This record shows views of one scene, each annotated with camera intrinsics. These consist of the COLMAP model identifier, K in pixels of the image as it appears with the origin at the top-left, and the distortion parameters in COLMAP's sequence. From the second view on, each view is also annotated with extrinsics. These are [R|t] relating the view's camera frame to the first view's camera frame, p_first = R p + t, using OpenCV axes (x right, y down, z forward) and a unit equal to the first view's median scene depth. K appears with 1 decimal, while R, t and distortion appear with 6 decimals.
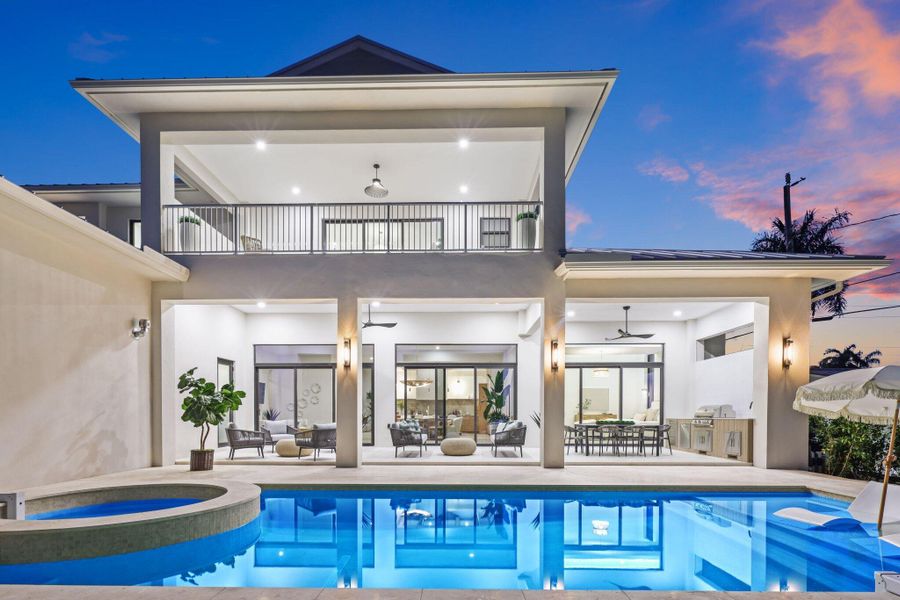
lens RADIAL K [[432.5, 0, 449.9], [0, 432.5, 420.8], [0, 0, 1]] dist [0.004538, 0.000064]
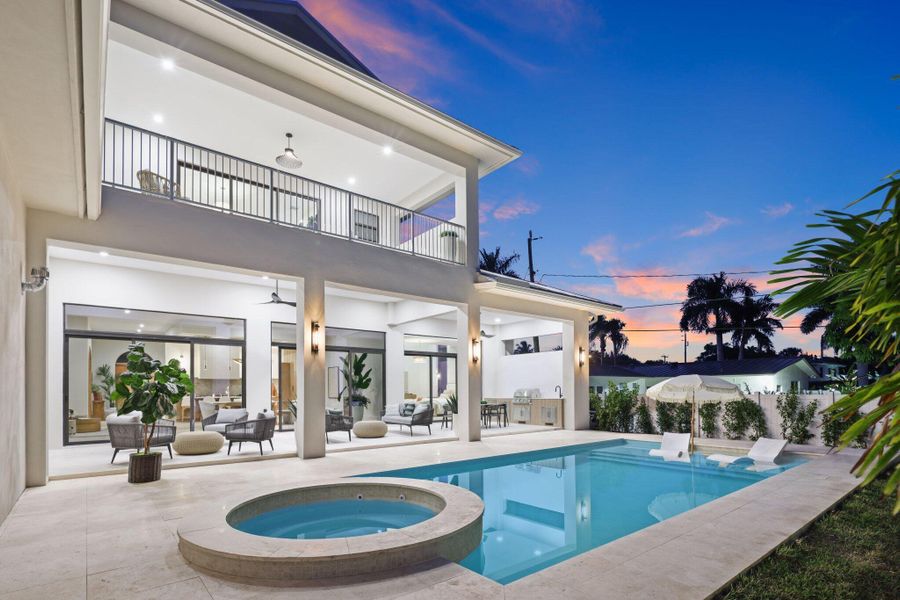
lens RADIAL K [[445.4, 0, 446.5], [0, 445.4, 388.6], [0, 0, 1]] dist [0.007005, -0.000125]
pose [[0.763972, -0.002486, 0.645245, -0.533925], [0.017778, 0.999694, -0.017198, -0.016241], [-0.645005, 0.024610, 0.763782, 0.054478]]
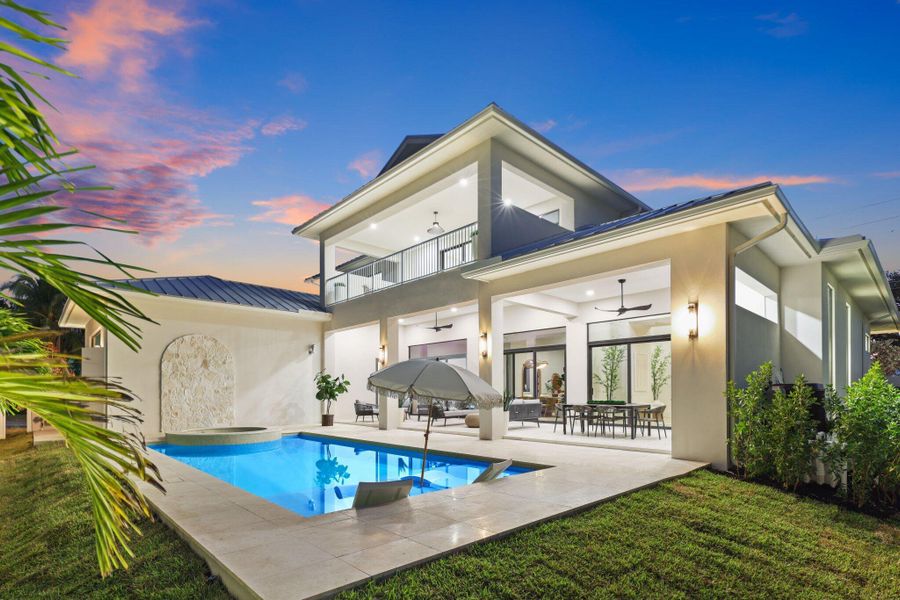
lens RADIAL K [[445.4, 0, 446.5], [0, 445.4, 388.6], [0, 0, 1]] dist [0.007005, -0.000125]
pose [[0.702791, -0.009822, -0.711328, 0.848091], [-0.002682, 0.999861, -0.016455, -0.008926], [0.711391, 0.013472, 0.702667, 0.042123]]
